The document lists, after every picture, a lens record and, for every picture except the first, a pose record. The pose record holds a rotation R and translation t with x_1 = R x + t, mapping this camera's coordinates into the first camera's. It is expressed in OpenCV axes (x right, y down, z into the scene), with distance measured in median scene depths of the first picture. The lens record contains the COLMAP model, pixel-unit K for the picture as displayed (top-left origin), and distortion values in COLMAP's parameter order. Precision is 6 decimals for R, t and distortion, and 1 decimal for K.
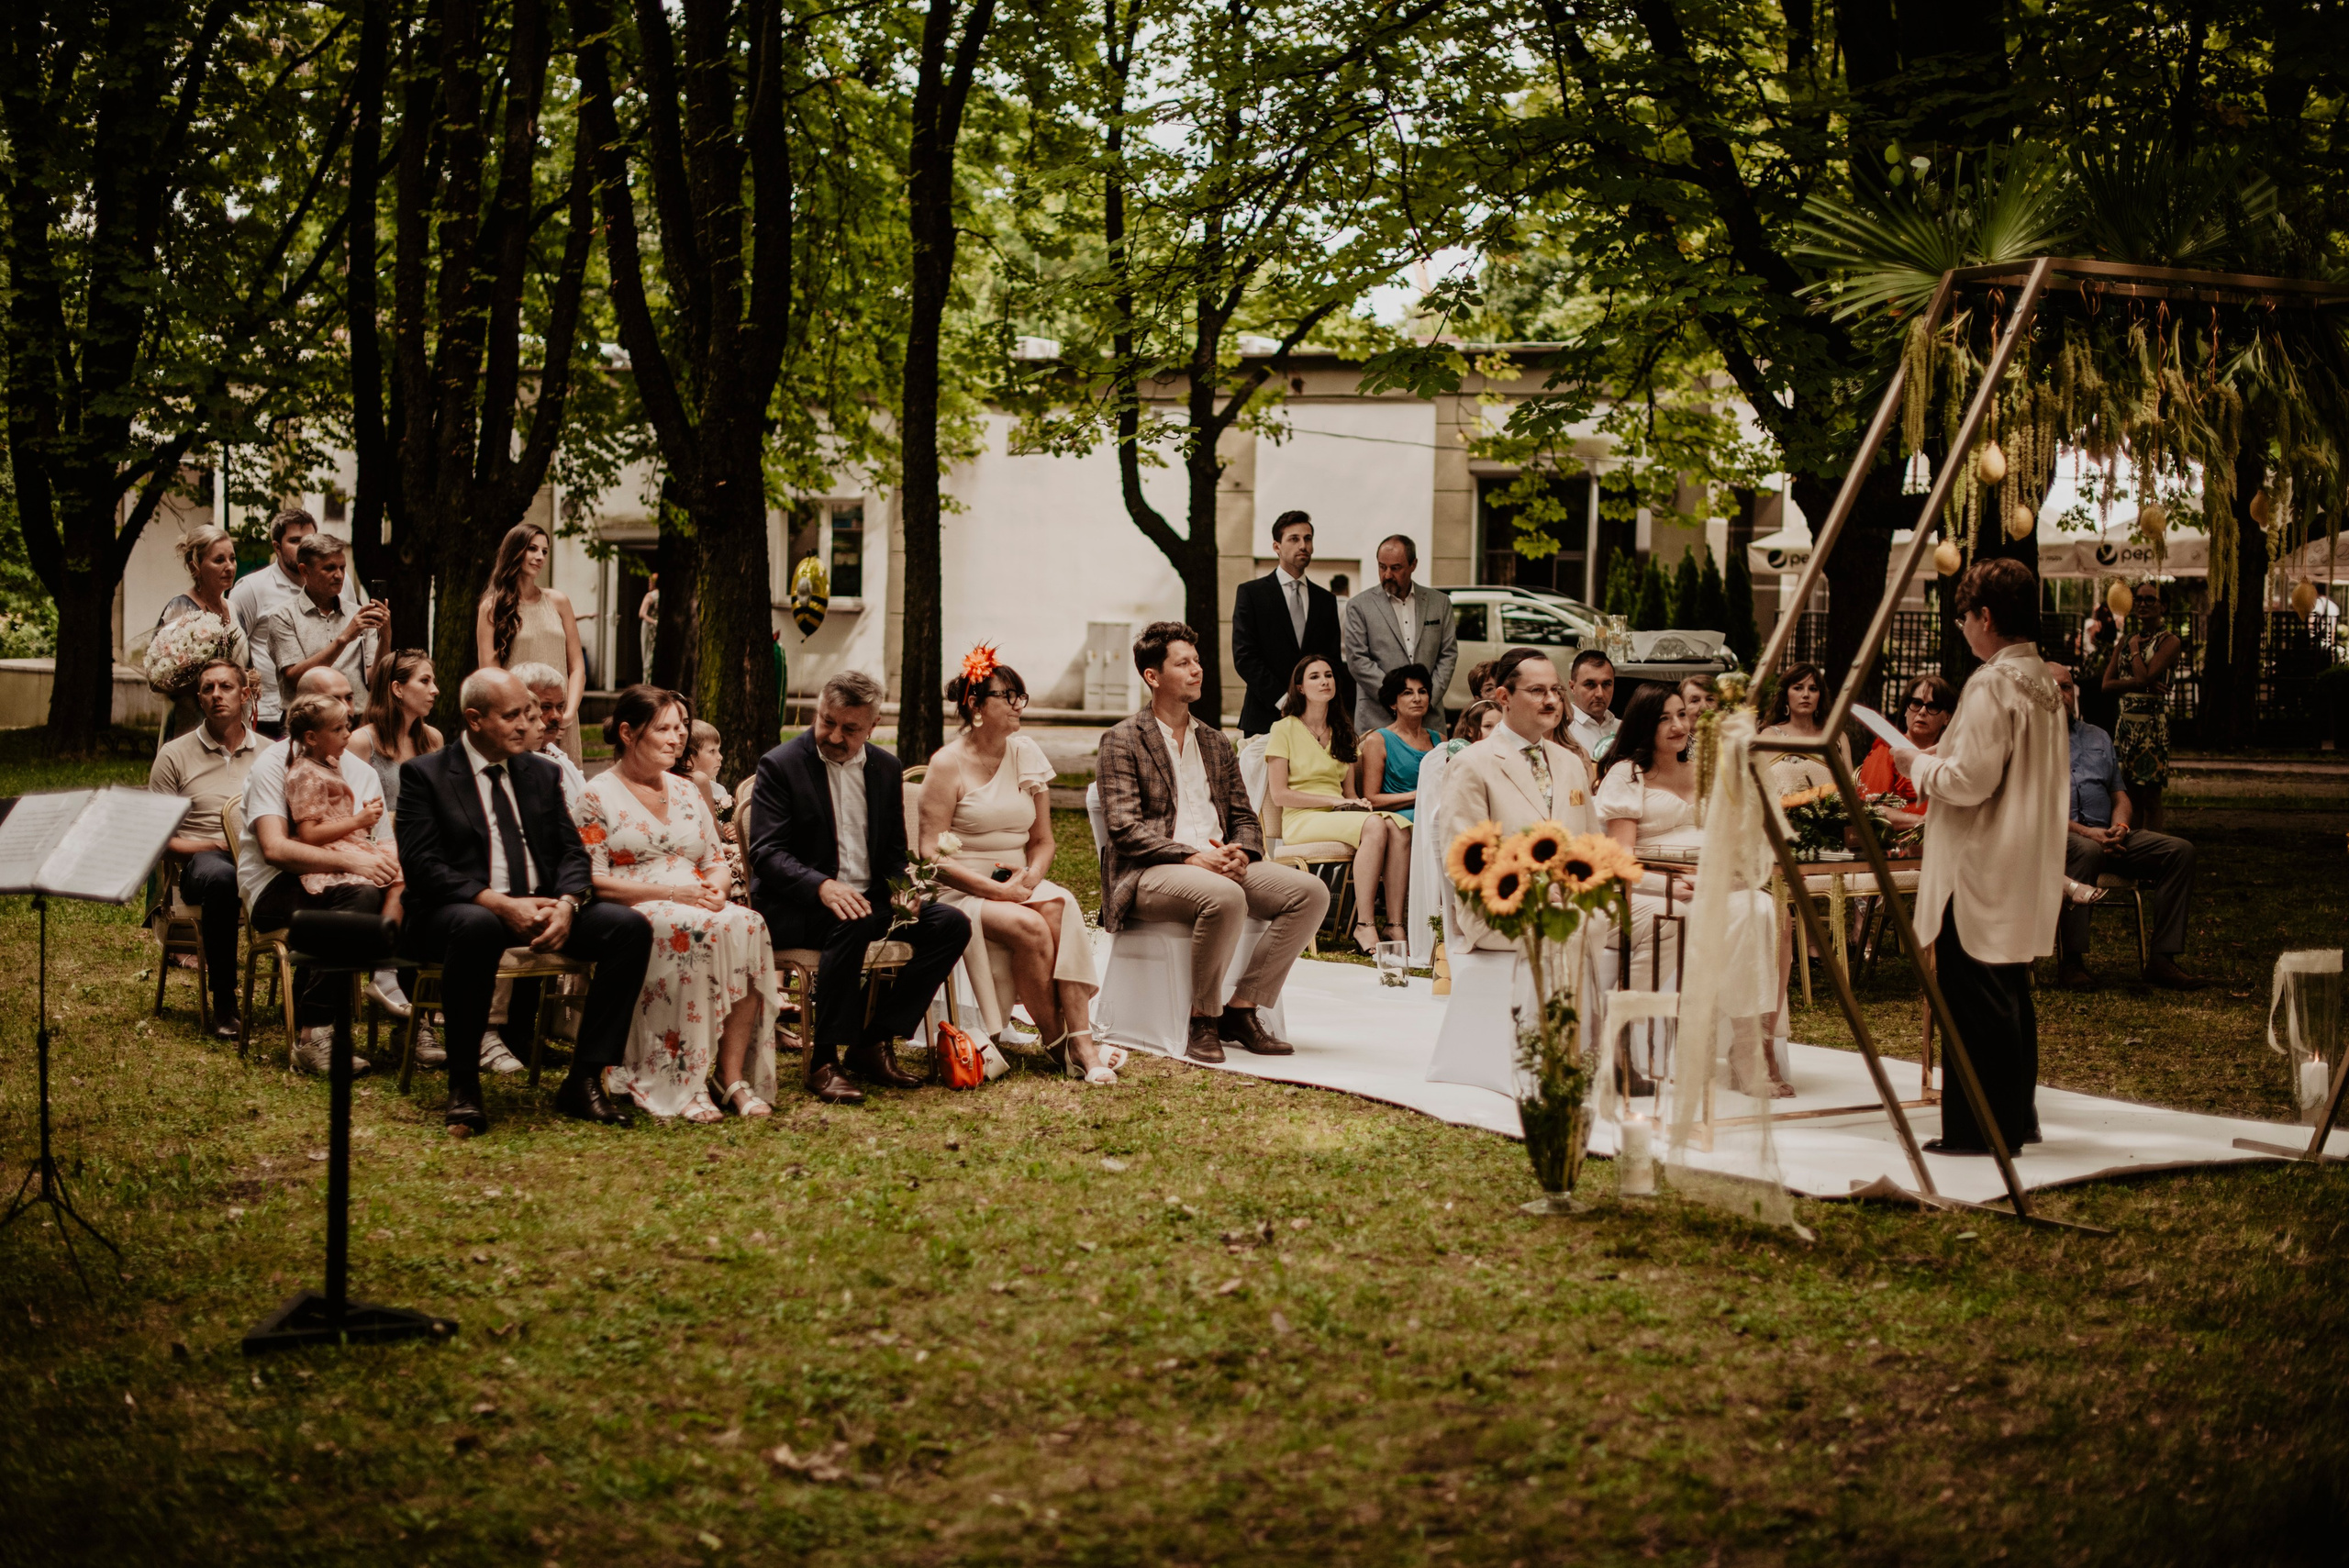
lens RADIAL K [[3468.6, 0, 1174.5], [0, 3468.6, 784.0], [0, 0, 1]] dist [-0.161325, -0.002053]
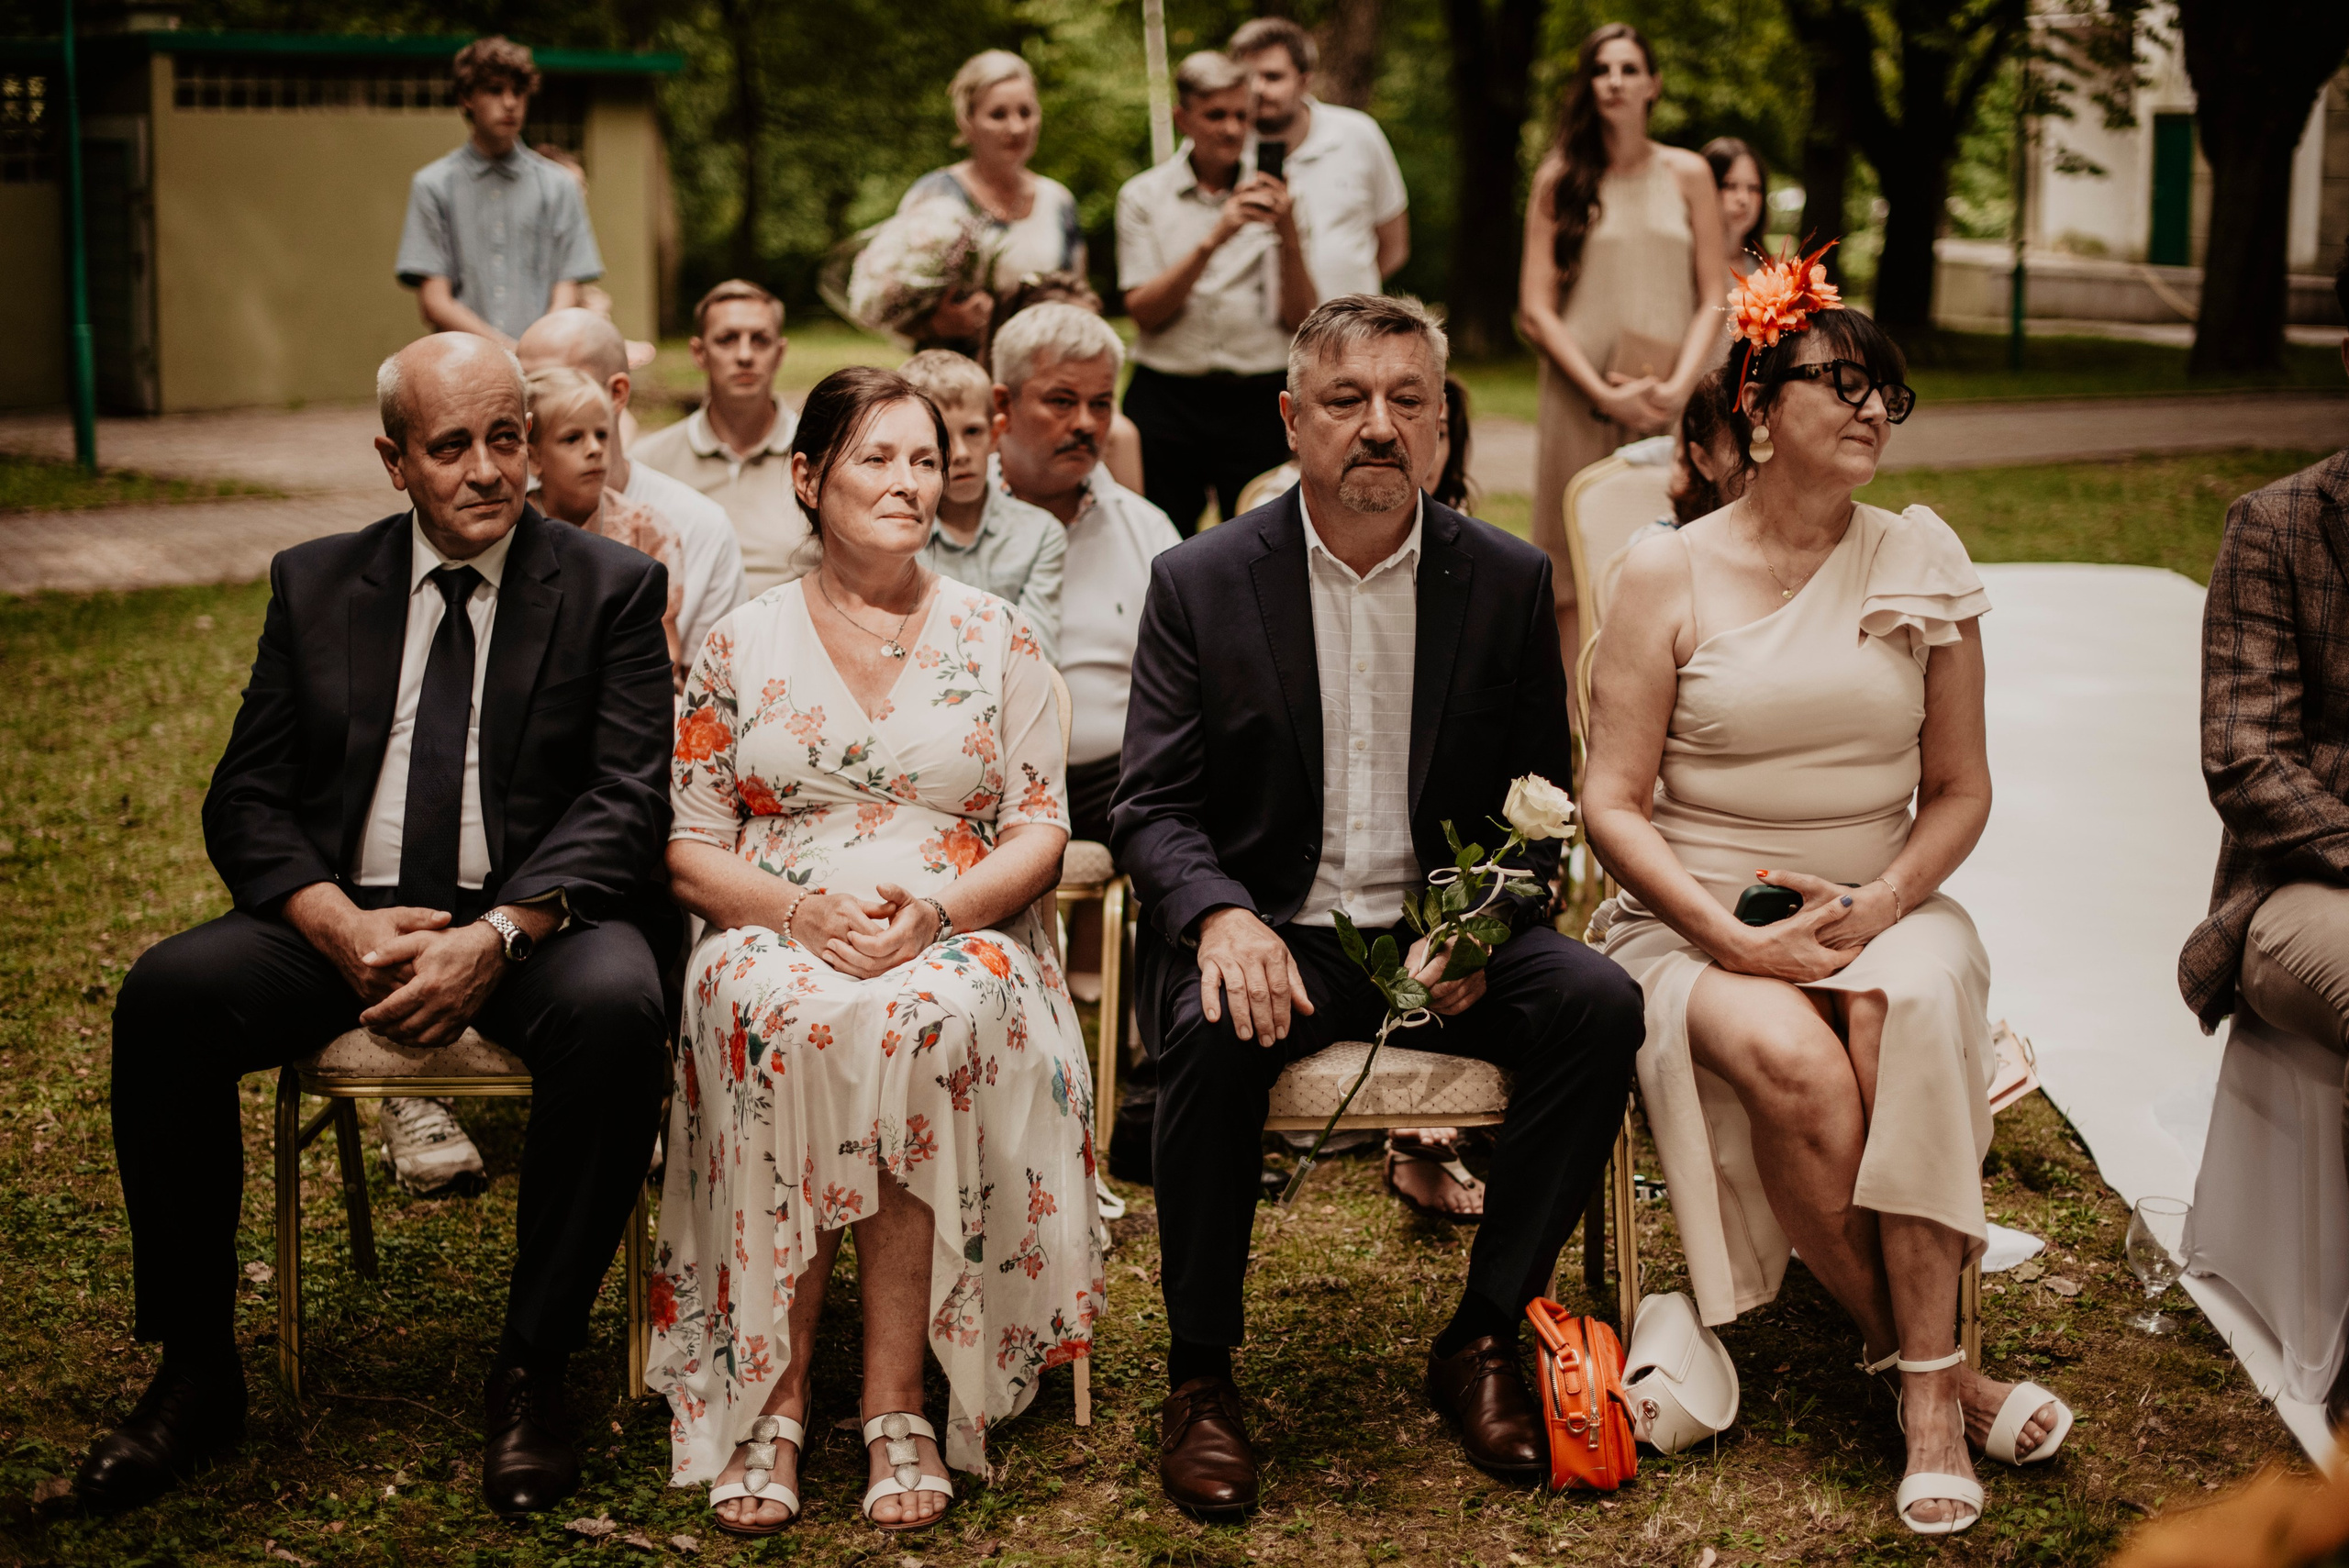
lens RADIAL K [[3468.6, 0, 1174.5], [0, 3468.6, 784.0], [0, 0, 1]] dist [-0.161325, -0.002053]
pose [[0.815791, 0.085833, -0.571942, 0.108539], [-0.016588, 0.991991, 0.125211, -0.031309], [0.578109, -0.092659, 0.810681, 0.676003]]
